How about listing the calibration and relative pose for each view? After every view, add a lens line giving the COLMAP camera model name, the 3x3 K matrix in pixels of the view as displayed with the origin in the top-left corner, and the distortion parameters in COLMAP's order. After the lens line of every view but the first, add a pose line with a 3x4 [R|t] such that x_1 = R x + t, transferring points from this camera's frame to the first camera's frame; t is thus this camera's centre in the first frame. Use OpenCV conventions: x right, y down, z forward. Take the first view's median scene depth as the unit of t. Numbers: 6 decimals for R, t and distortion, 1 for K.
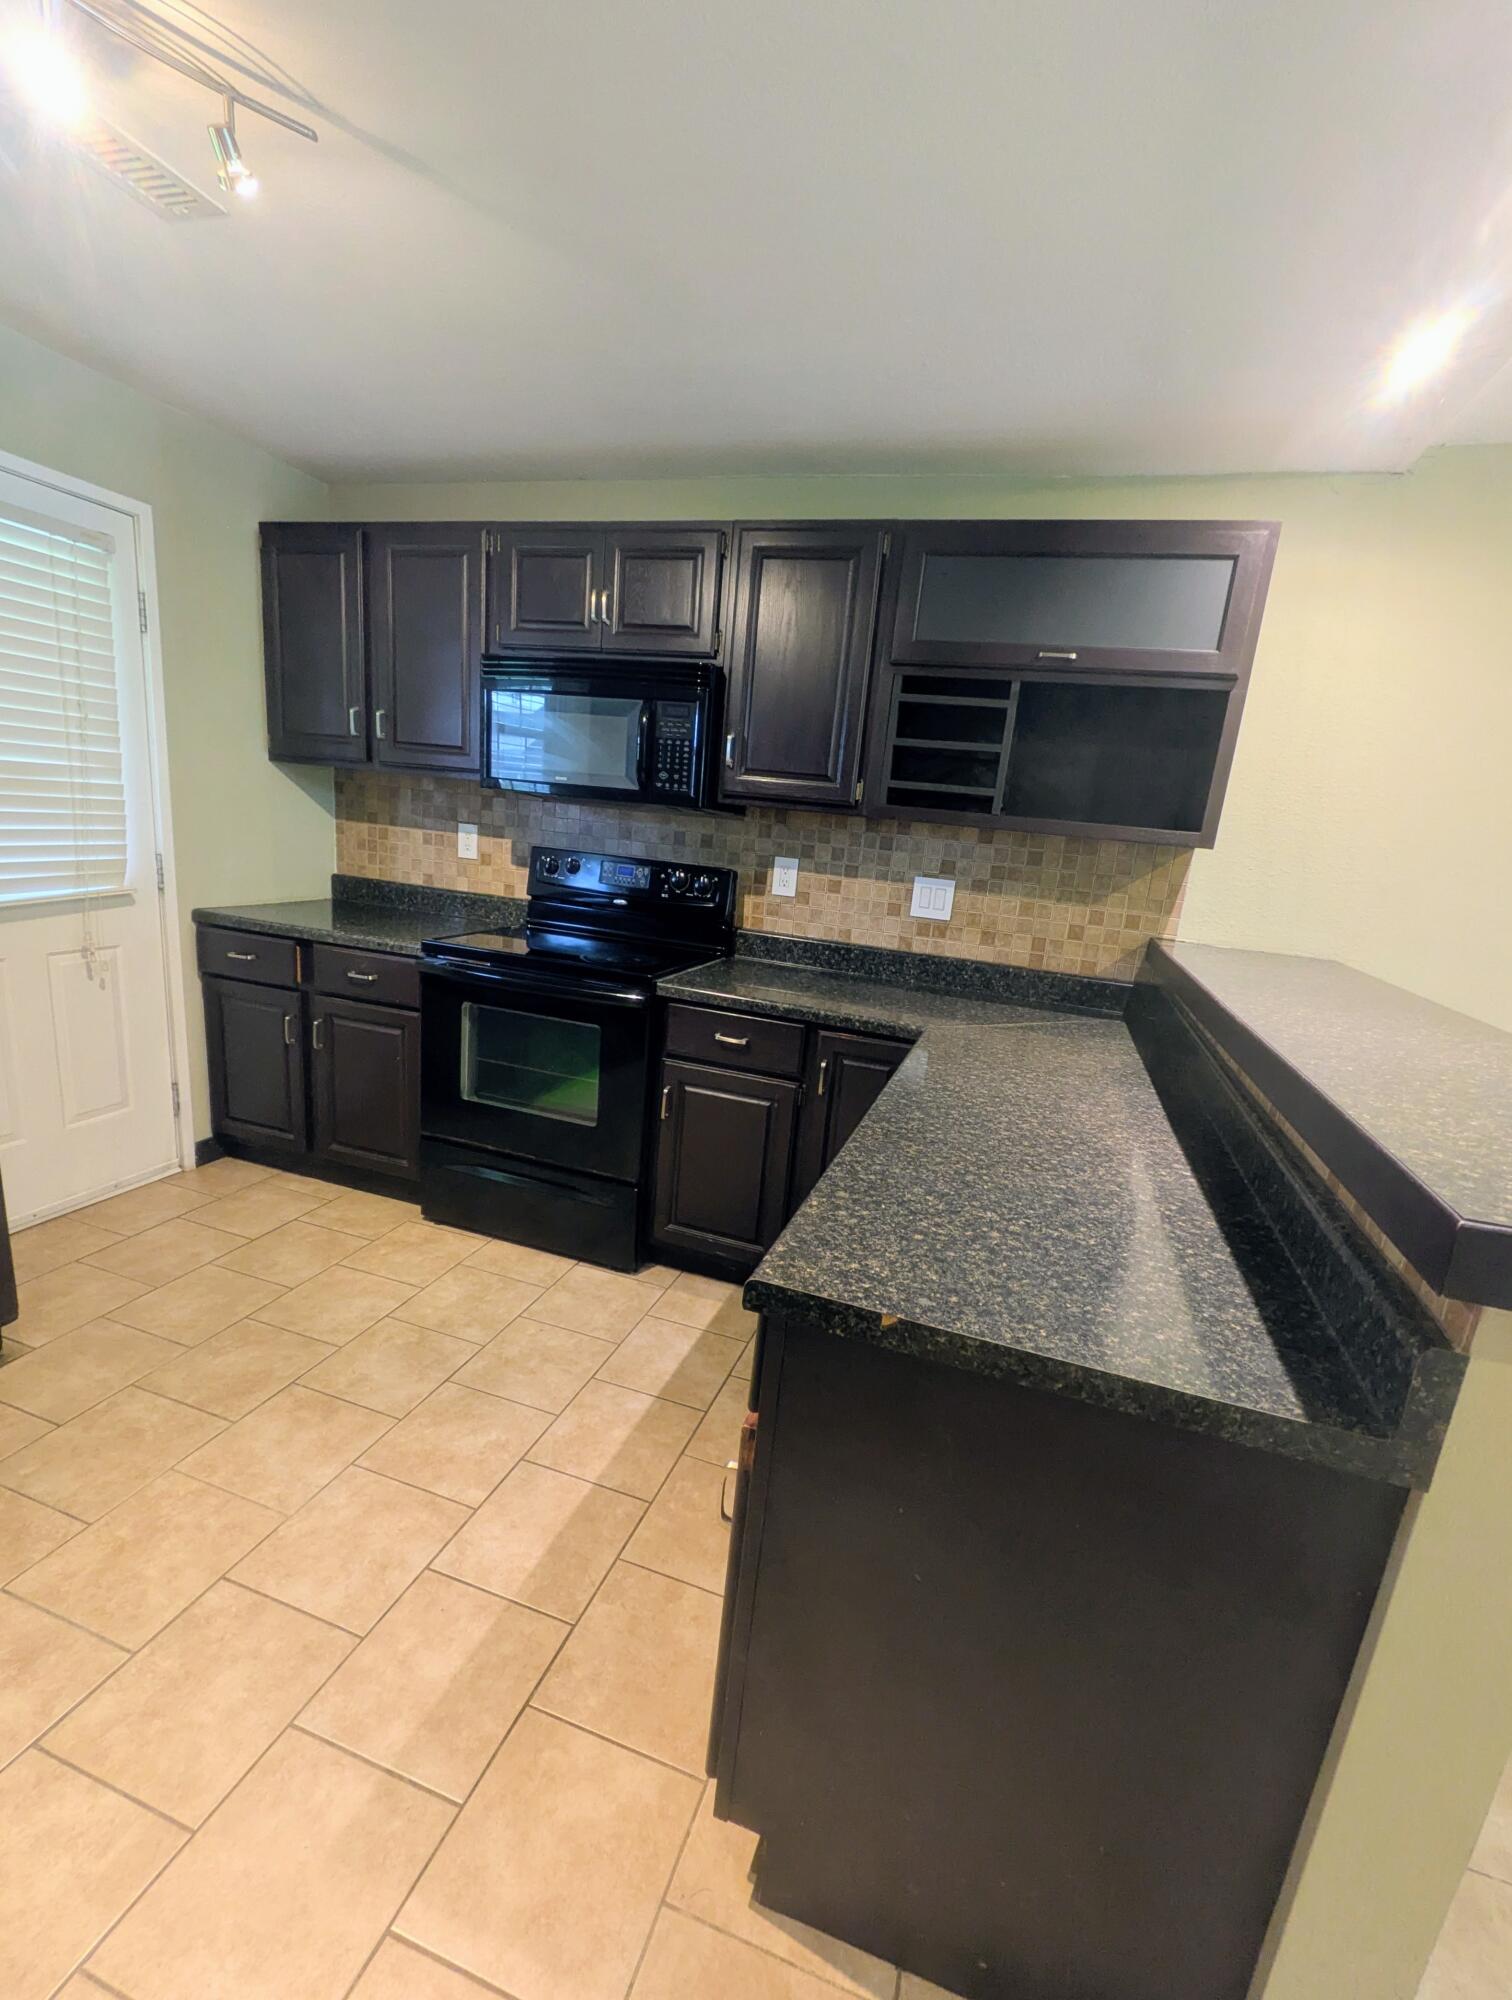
lens RADIAL K [[795.4, 0, 751.5], [0, 795.4, 993.3], [0, 0, 1]] dist [0.000664, -0.000195]
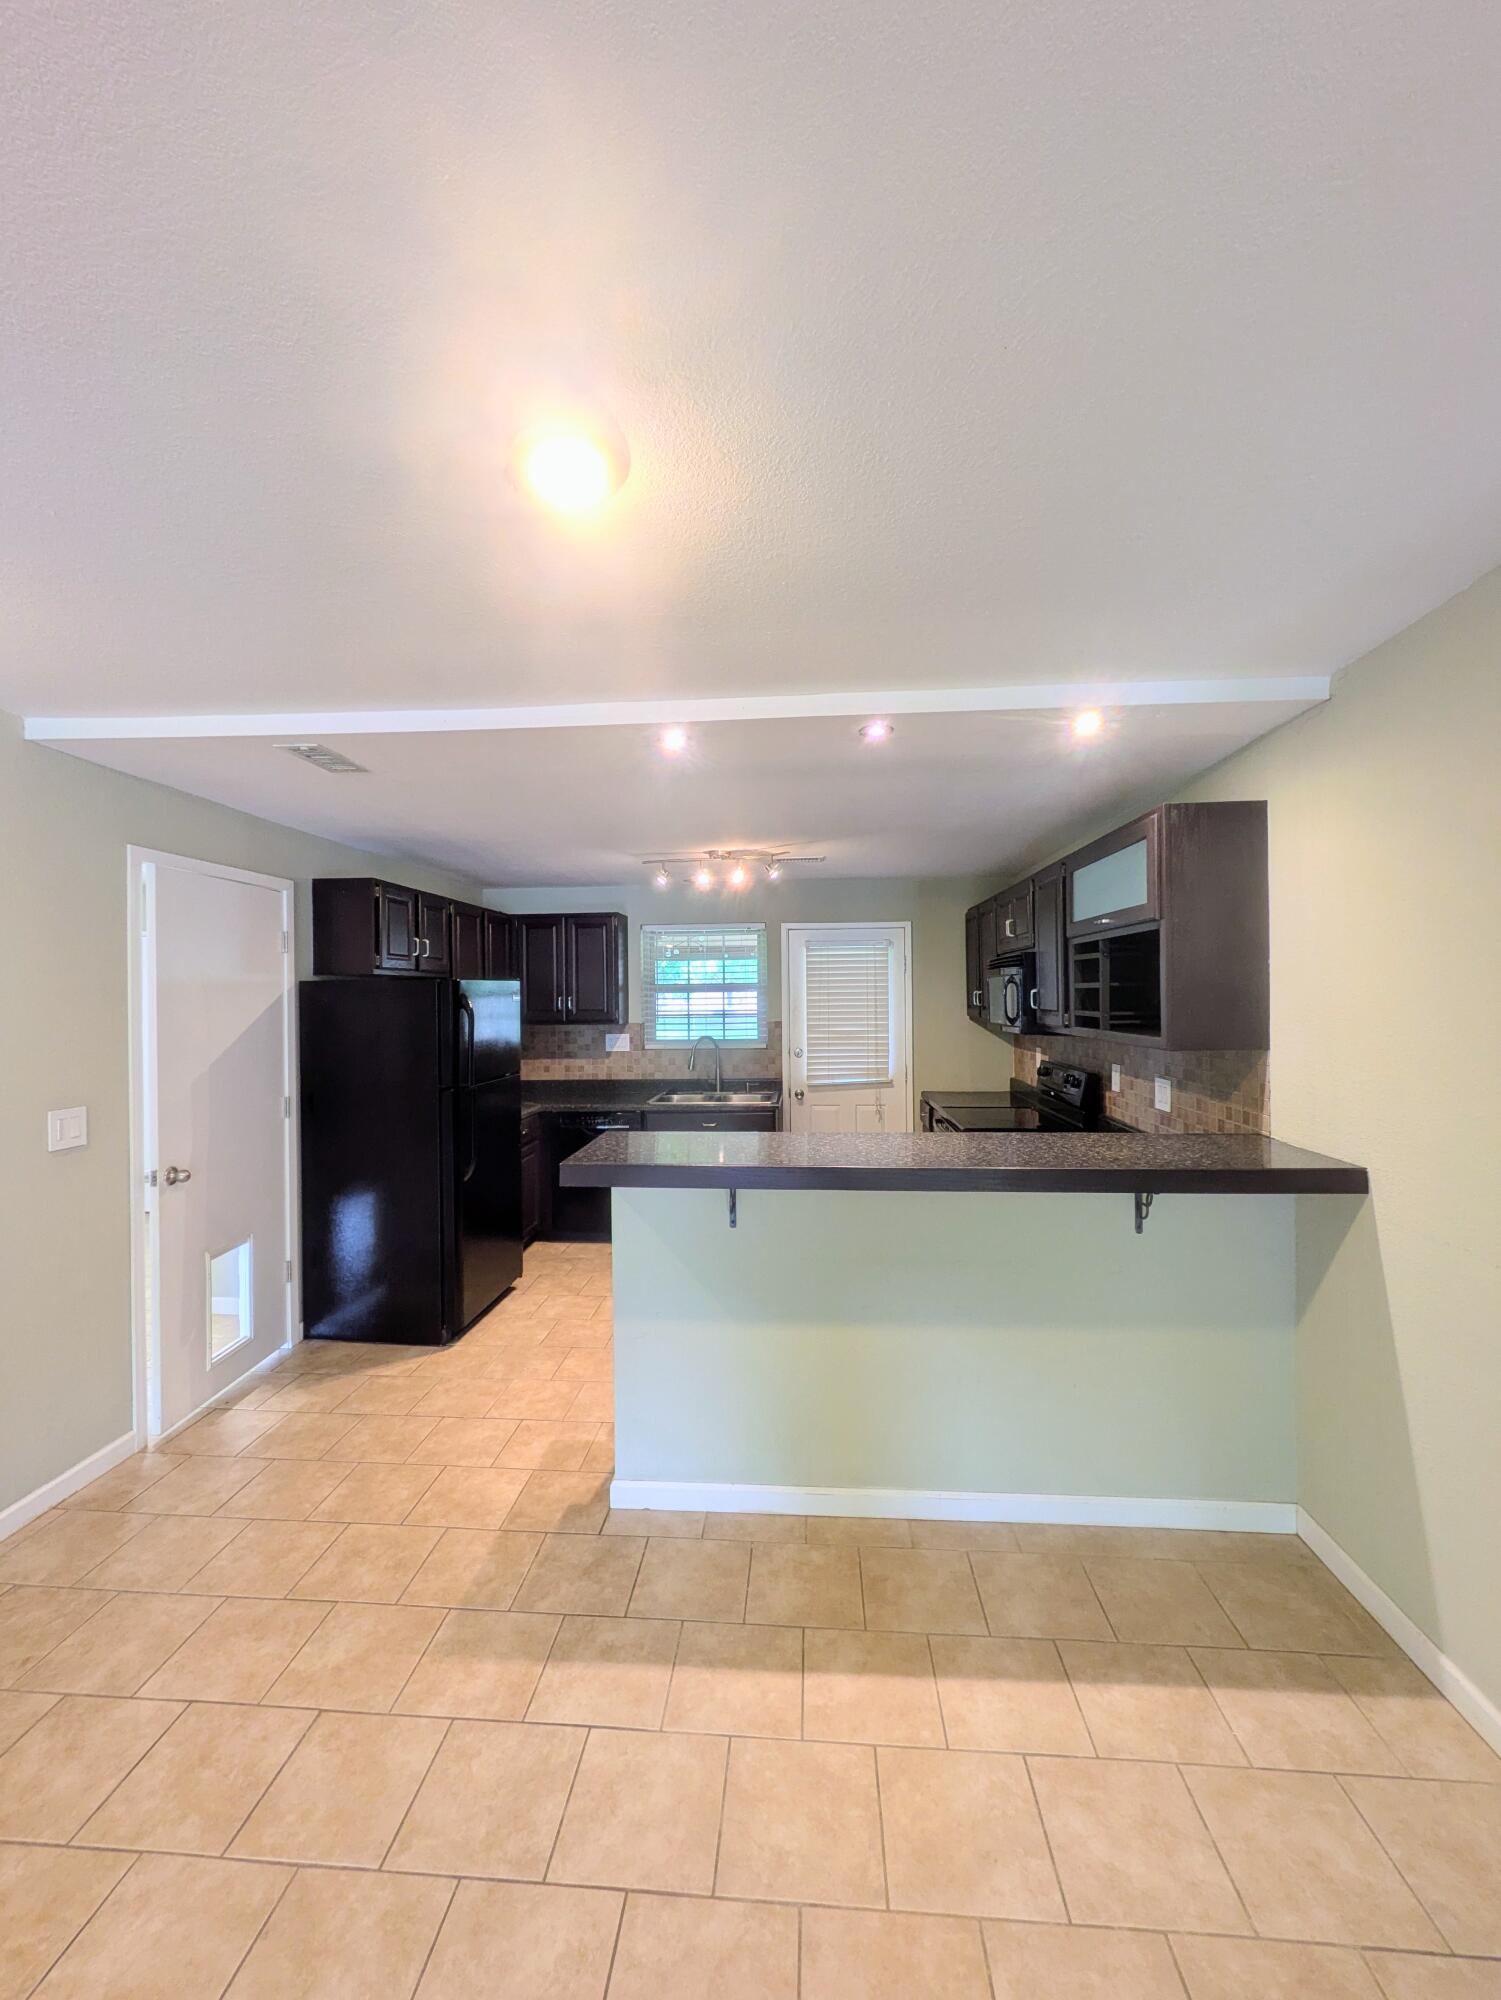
lens RADIAL K [[789.2, 0, 751.2], [0, 789.2, 997.7], [0, 0, 1]] dist [-0.001899, -0.000016]
pose [[0.213451, -0.091764, -0.972635, 1.288018], [-0.185443, 0.973673, -0.132558, 0.017231], [0.959192, 0.208663, 0.190815, 0.103065]]
